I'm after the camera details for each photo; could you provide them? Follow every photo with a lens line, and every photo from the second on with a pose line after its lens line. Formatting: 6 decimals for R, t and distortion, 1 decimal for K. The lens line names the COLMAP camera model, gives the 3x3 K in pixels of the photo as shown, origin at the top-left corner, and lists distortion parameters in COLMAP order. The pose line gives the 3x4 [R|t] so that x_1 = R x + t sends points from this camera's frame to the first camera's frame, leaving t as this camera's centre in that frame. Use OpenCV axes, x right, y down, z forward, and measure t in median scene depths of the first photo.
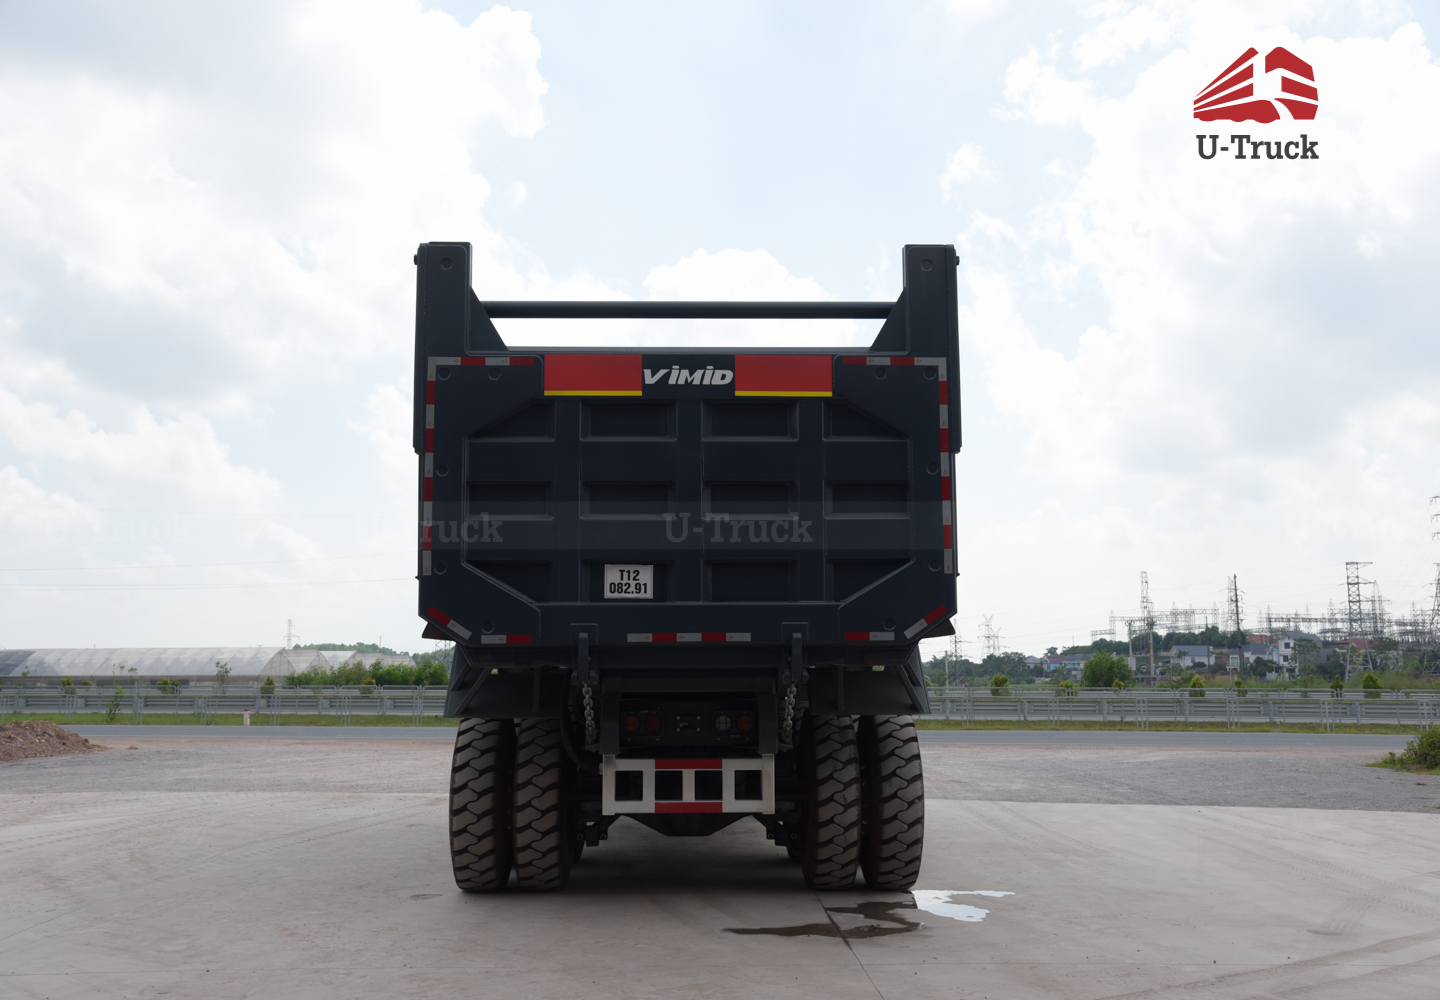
lens RADIAL K [[1374.1, 0, 698.5], [0, 1374.1, 482.6], [0, 0, 1]] dist [-0.000494, 0.001164]
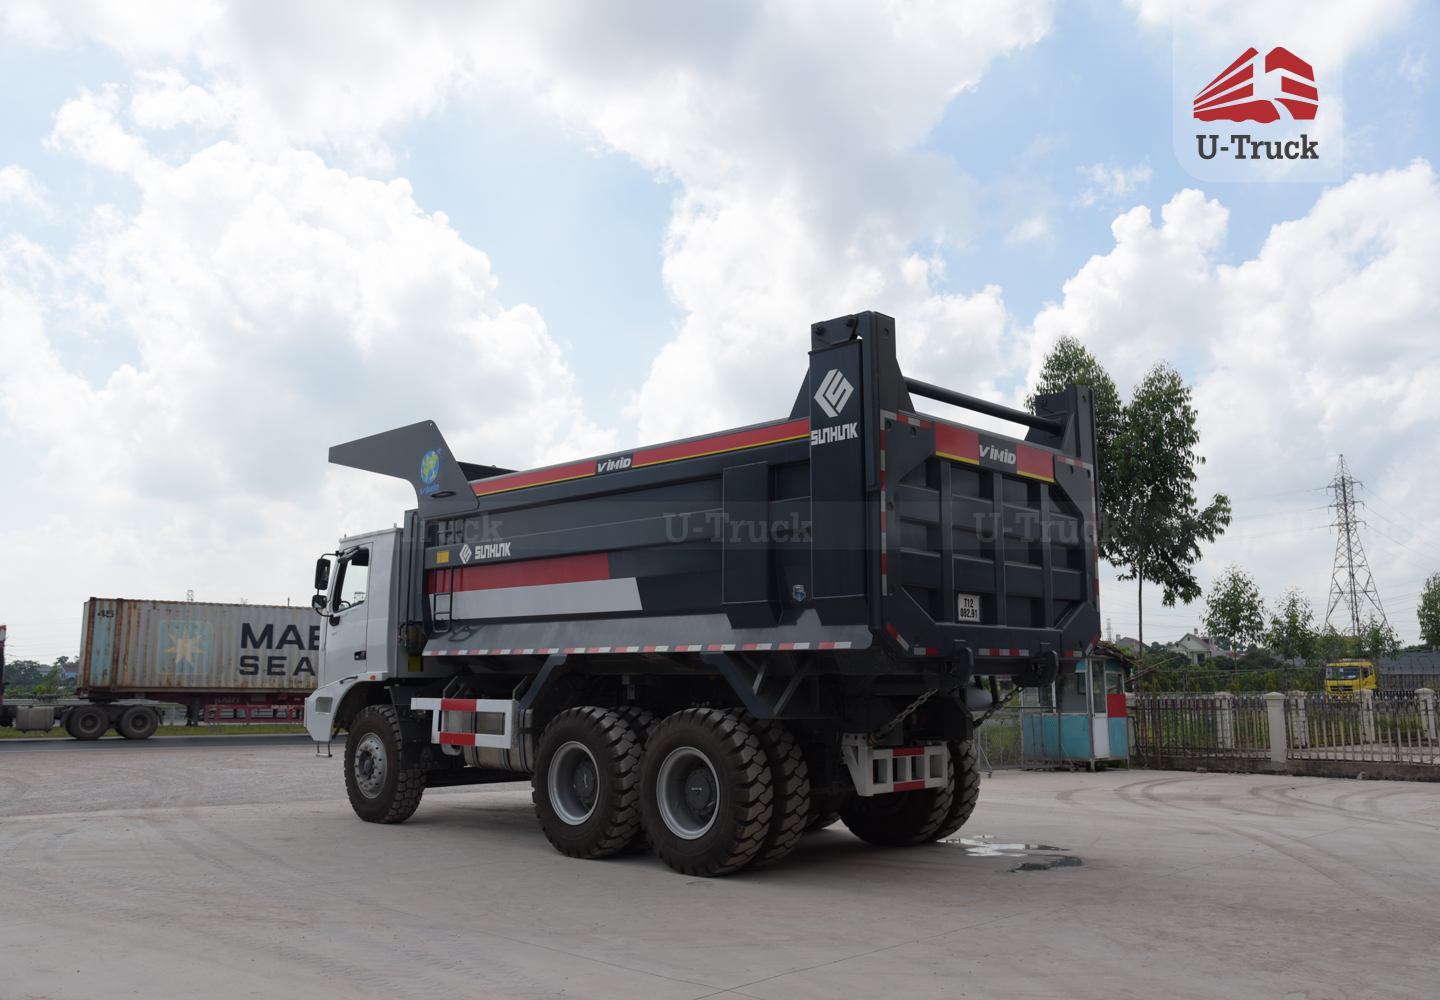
lens RADIAL K [[1202.5, 0, 720.0], [0, 1202.5, 500.0], [0, 0, 1]] dist [-0.039059, -0.002458]
pose [[0.720695, 0.105992, 0.685102, -0.985763], [-0.093715, 0.994067, -0.055208, 0.054771], [-0.686889, -0.024416, 0.726352, 0.344533]]
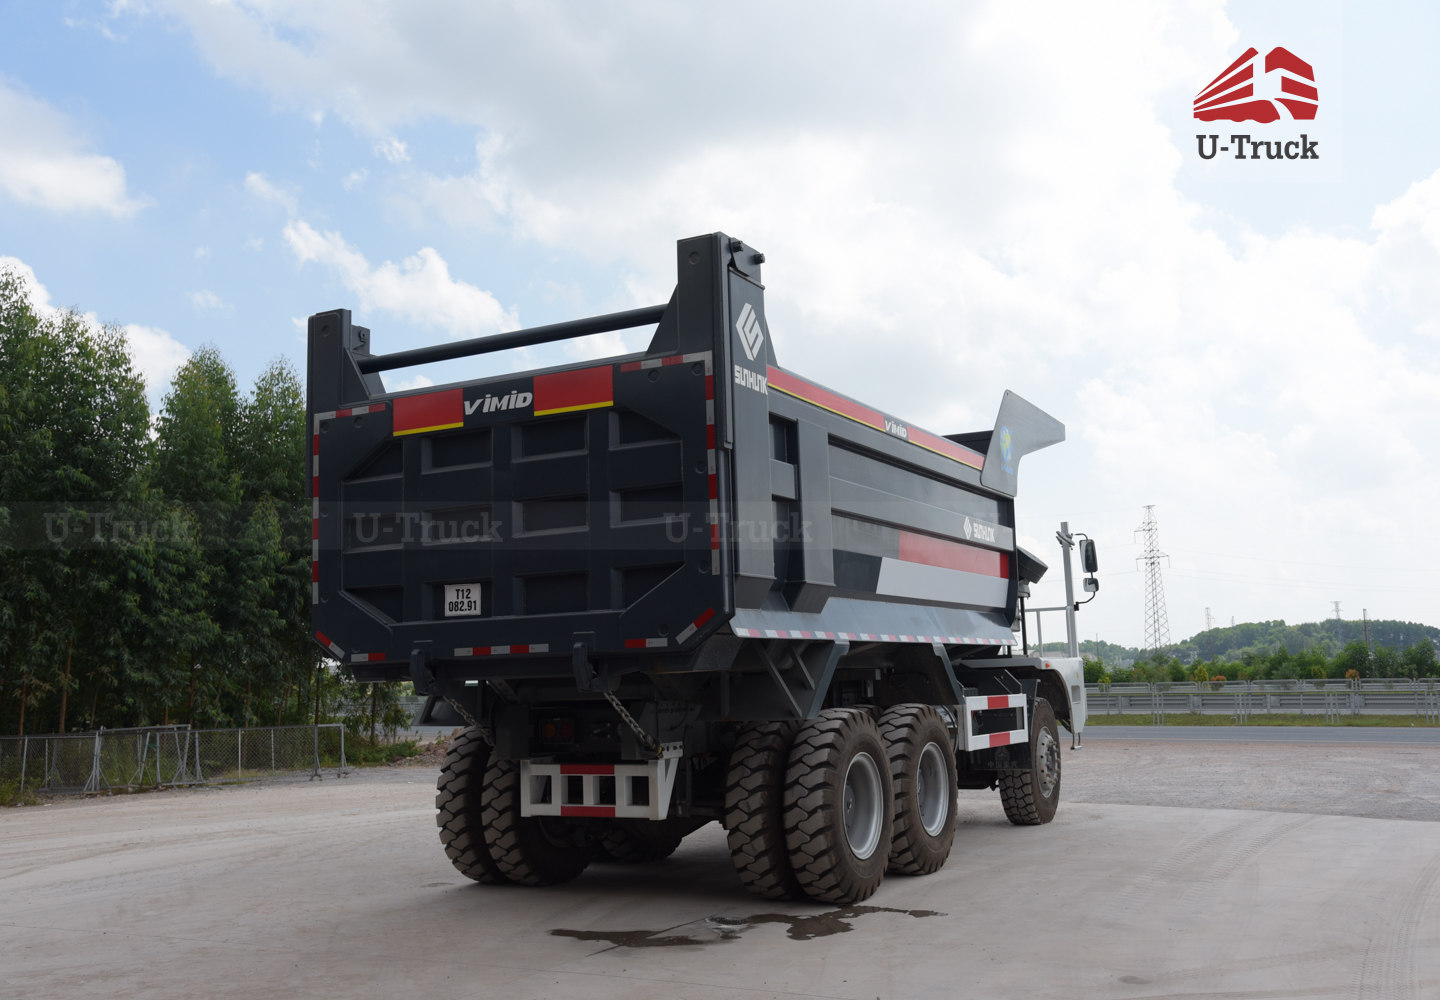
lens RADIAL K [[1374.1, 0, 698.5], [0, 1374.1, 482.6], [0, 0, 1]] dist [-0.000494, 0.001164]
pose [[0.863658, -0.093436, -0.495342, 0.644007], [0.094004, 0.995286, -0.023839, 0.023308], [0.495235, -0.025976, 0.868371, 0.156769]]
